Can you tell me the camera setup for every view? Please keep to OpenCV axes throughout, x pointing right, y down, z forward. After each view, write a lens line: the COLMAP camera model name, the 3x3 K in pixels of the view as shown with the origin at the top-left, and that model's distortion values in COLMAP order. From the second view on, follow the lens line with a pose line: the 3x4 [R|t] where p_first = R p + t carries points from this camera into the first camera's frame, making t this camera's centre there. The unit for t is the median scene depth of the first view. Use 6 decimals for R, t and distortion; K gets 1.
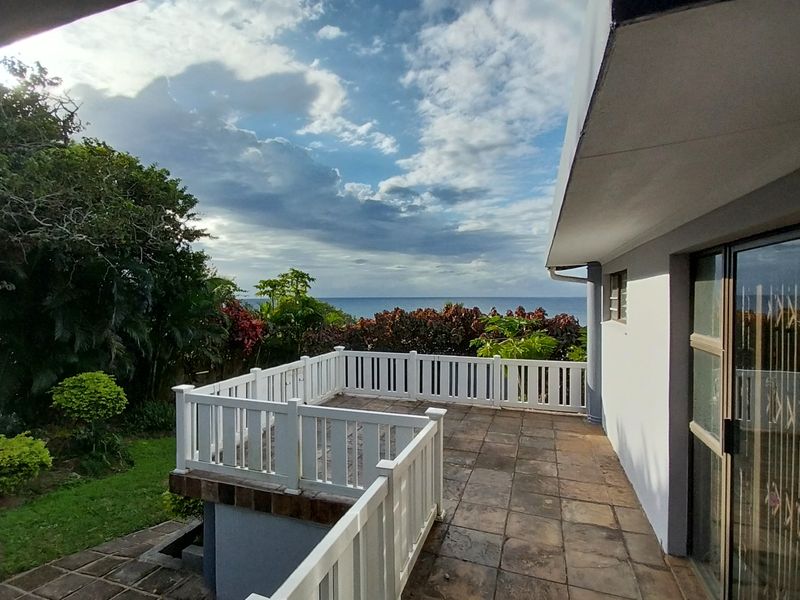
lens RADIAL K [[425.4, 0, 398.8], [0, 425.4, 301.8], [0, 0, 1]] dist [-0.003503, -0.002908]
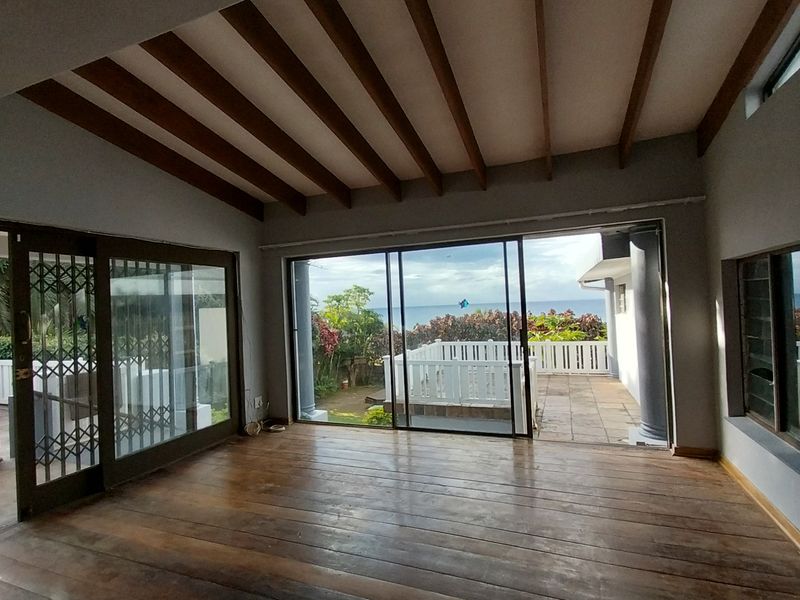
lens RADIAL K [[425.4, 0, 401.9], [0, 425.4, 298.1], [0, 0, 1]] dist [-0.003503, -0.002908]
pose [[0.998582, -0.039496, -0.035682, -0.206235], [0.038374, 0.998764, -0.031574, 0.003751], [0.036885, 0.030160, 0.998864, -0.486986]]
